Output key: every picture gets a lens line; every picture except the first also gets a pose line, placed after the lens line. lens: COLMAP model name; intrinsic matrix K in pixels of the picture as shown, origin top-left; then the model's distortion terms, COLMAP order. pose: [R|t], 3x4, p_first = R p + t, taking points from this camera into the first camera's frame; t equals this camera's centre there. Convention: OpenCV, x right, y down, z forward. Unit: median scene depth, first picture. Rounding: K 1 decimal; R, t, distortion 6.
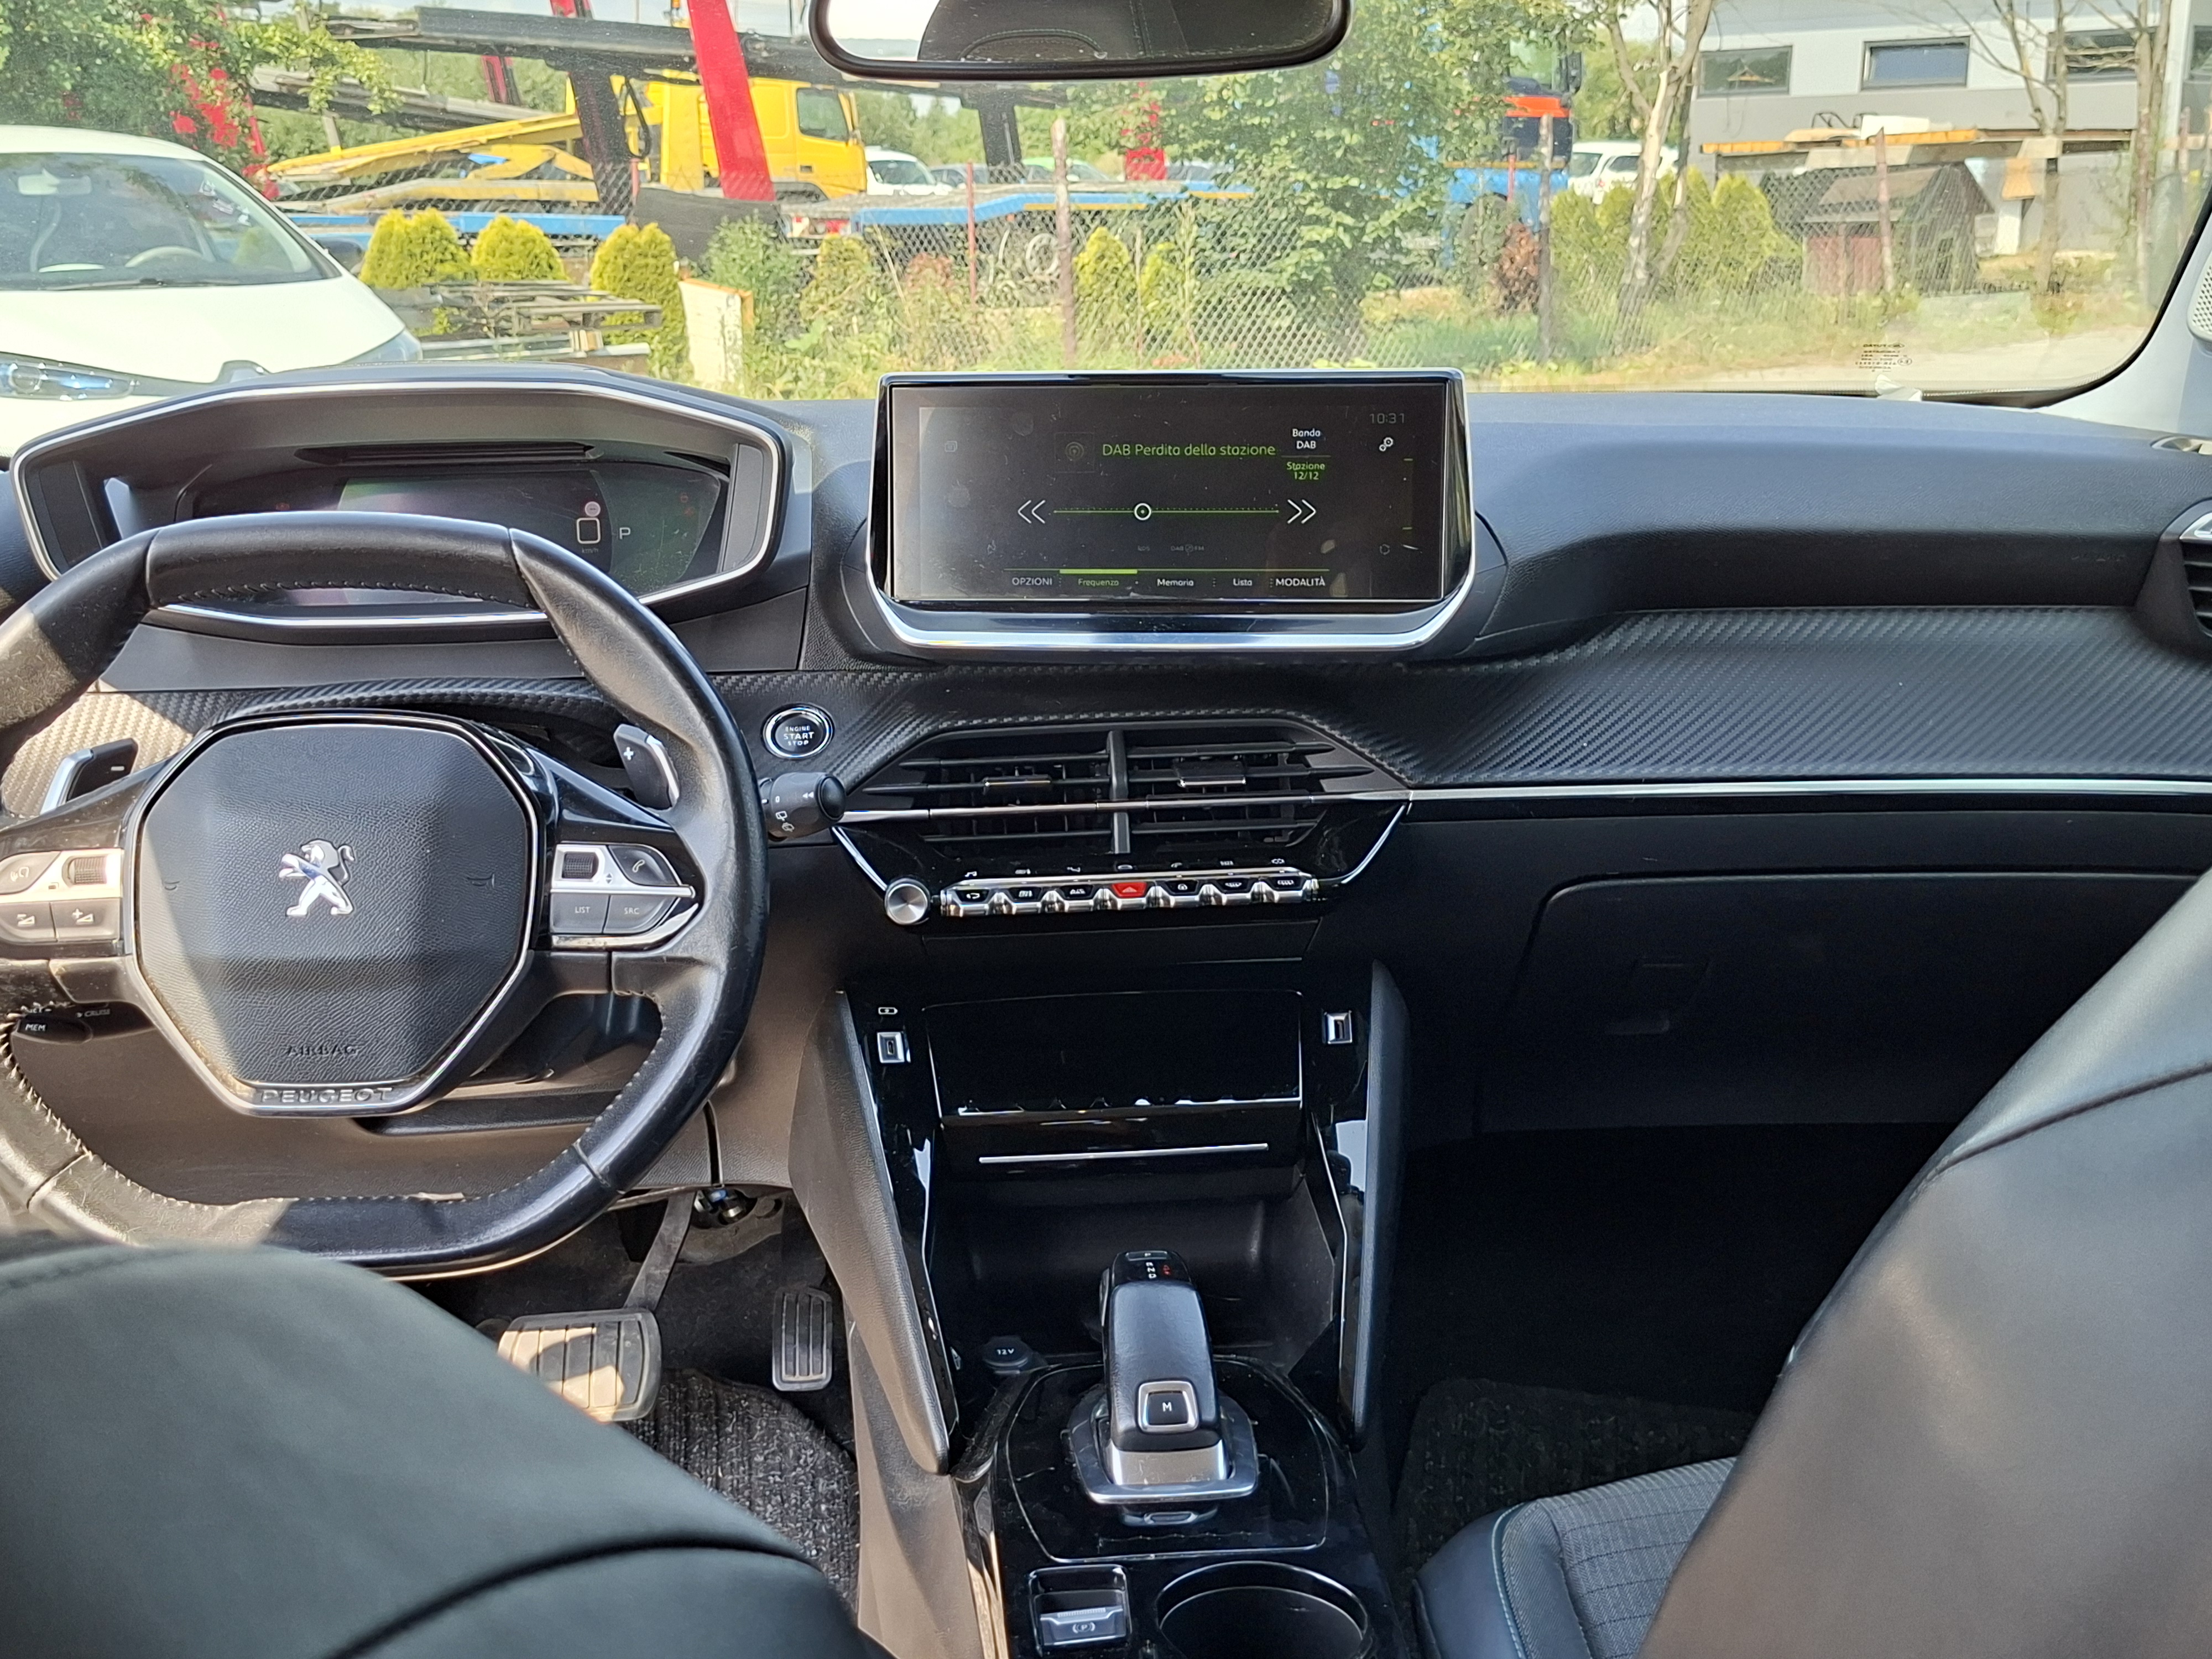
lens RADIAL K [[2488.2, 0, 1106.0], [0, 2488.2, 829.5], [0, 0, 1]] dist [0.077502, -0.118871]
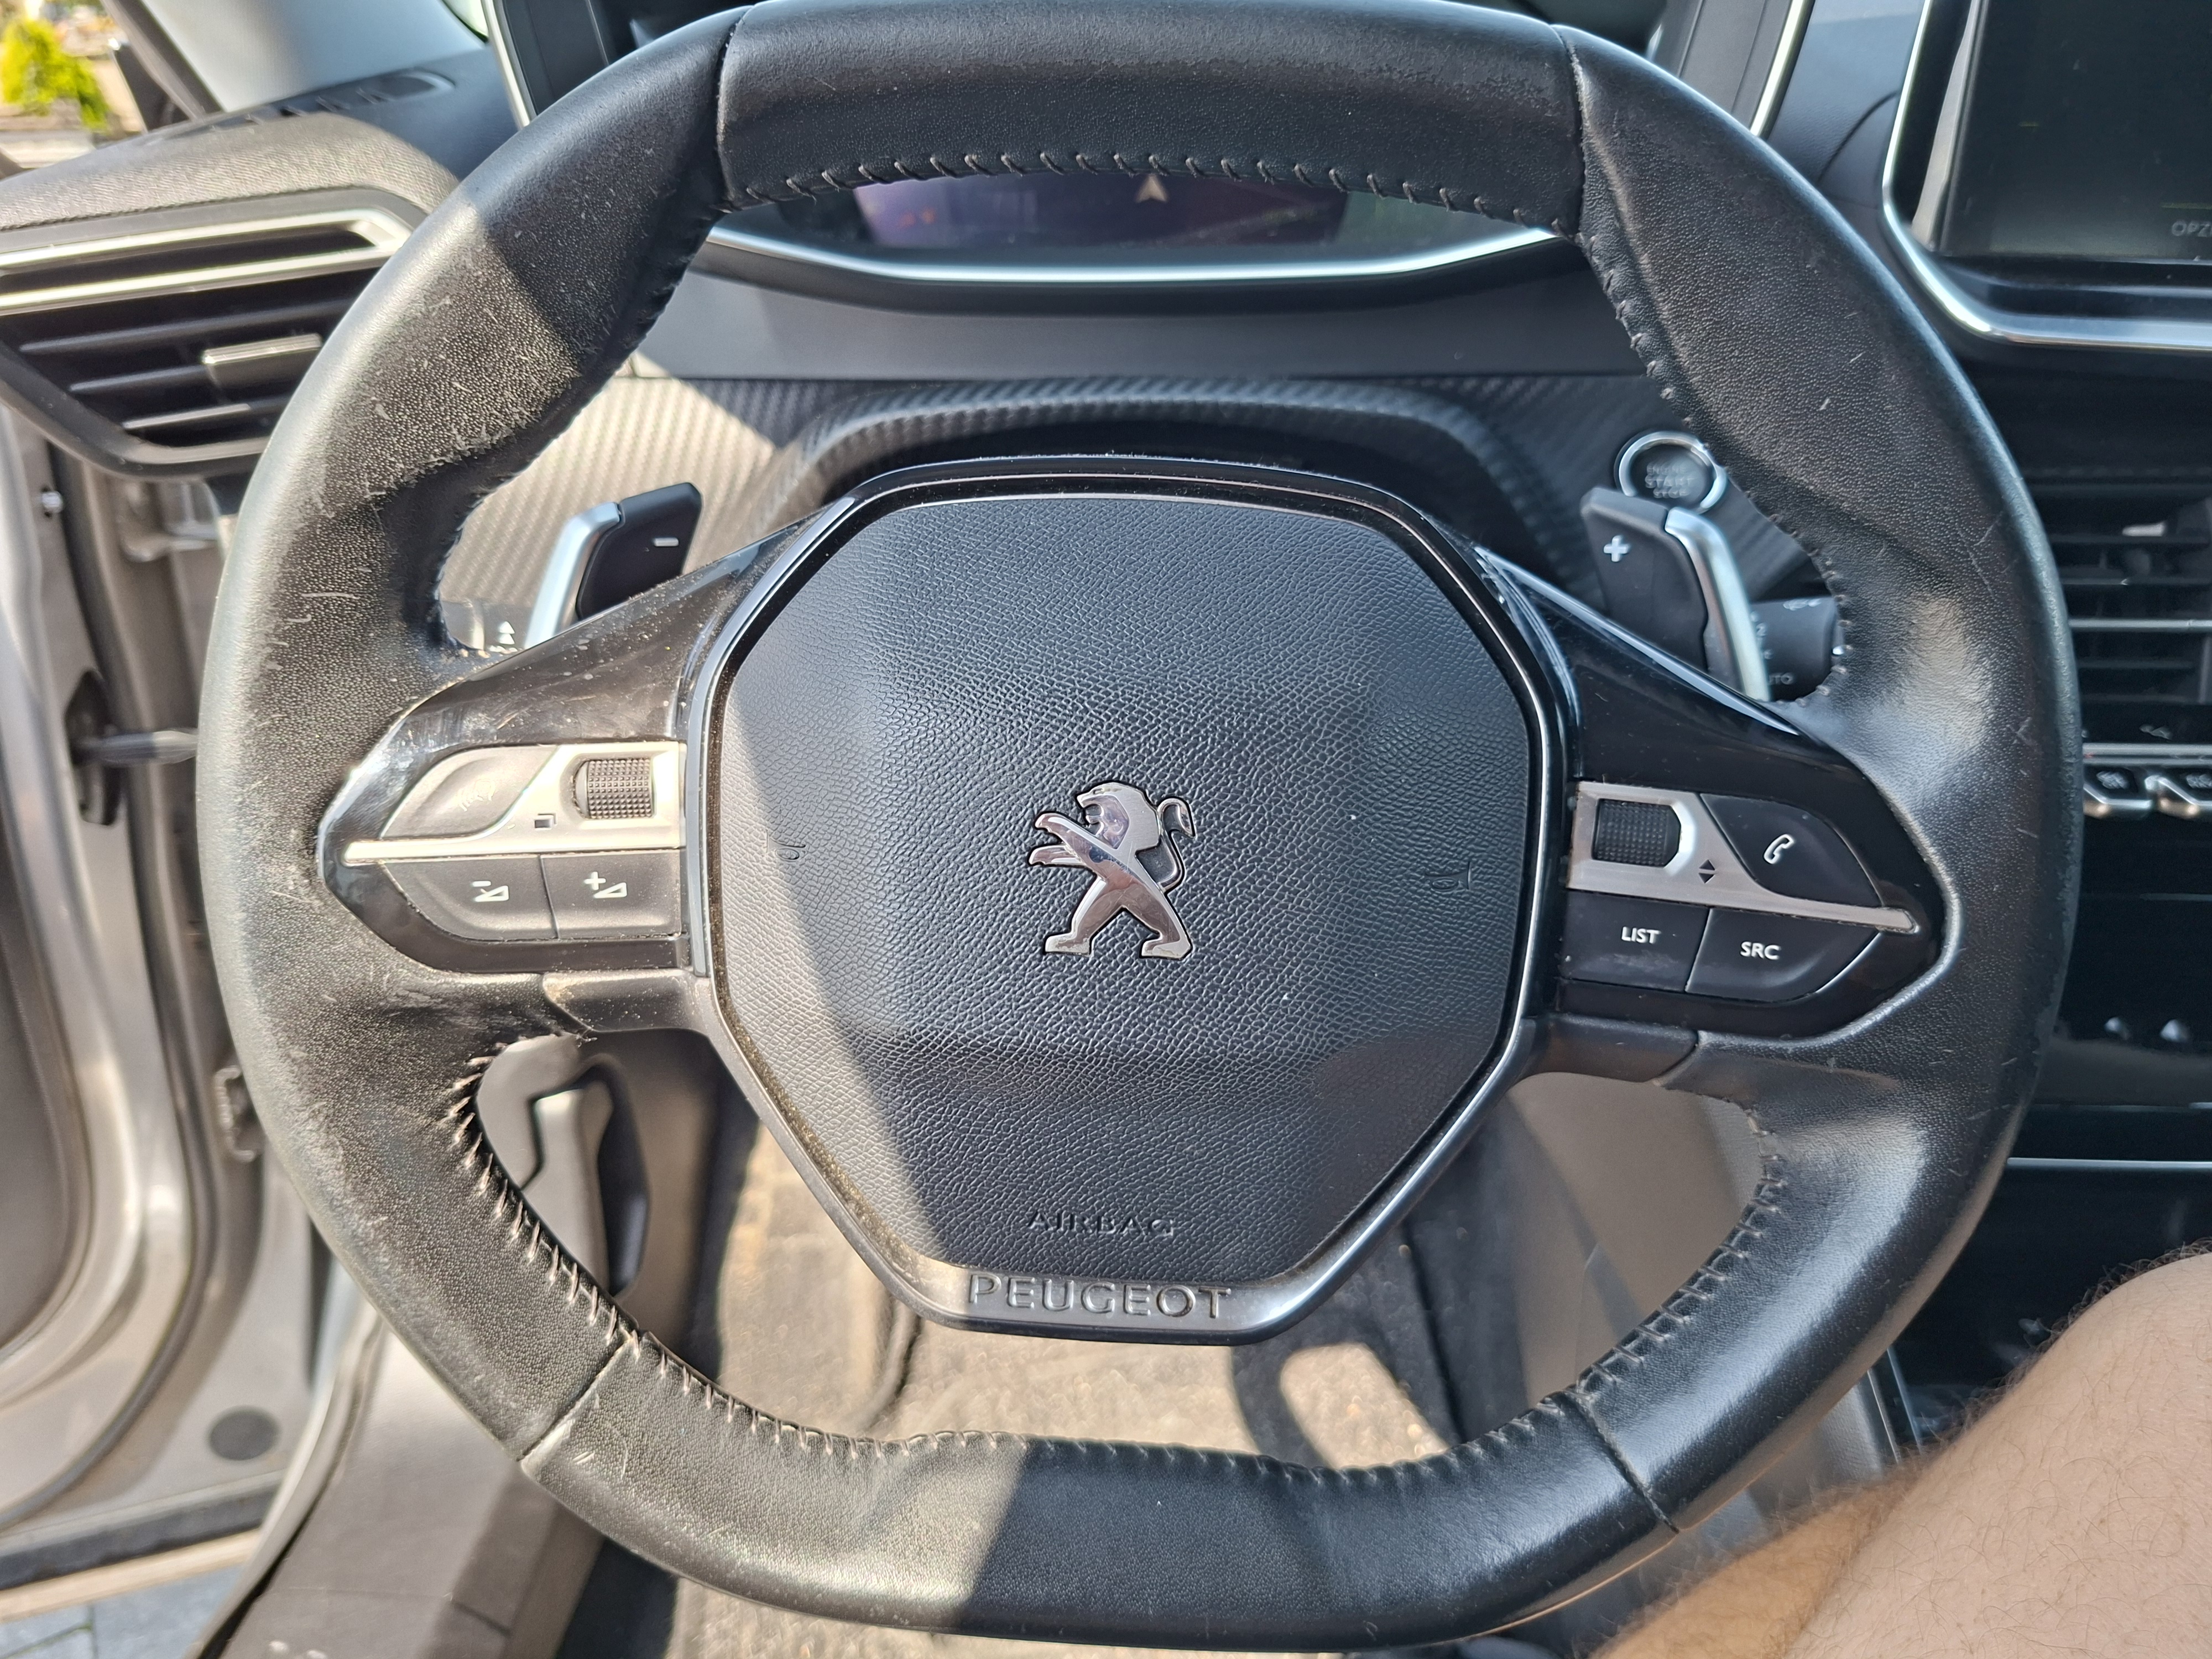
lens RADIAL K [[1517.9, 0, 1106.0], [0, 1517.9, 829.5], [0, 0, 1]] dist [0.027736, -0.000034]
pose [[0.993587, 0.069513, -0.089179, -0.285693], [-0.046064, 0.969134, 0.242194, -0.050275], [0.103262, -0.236532, 0.966121, 0.727467]]
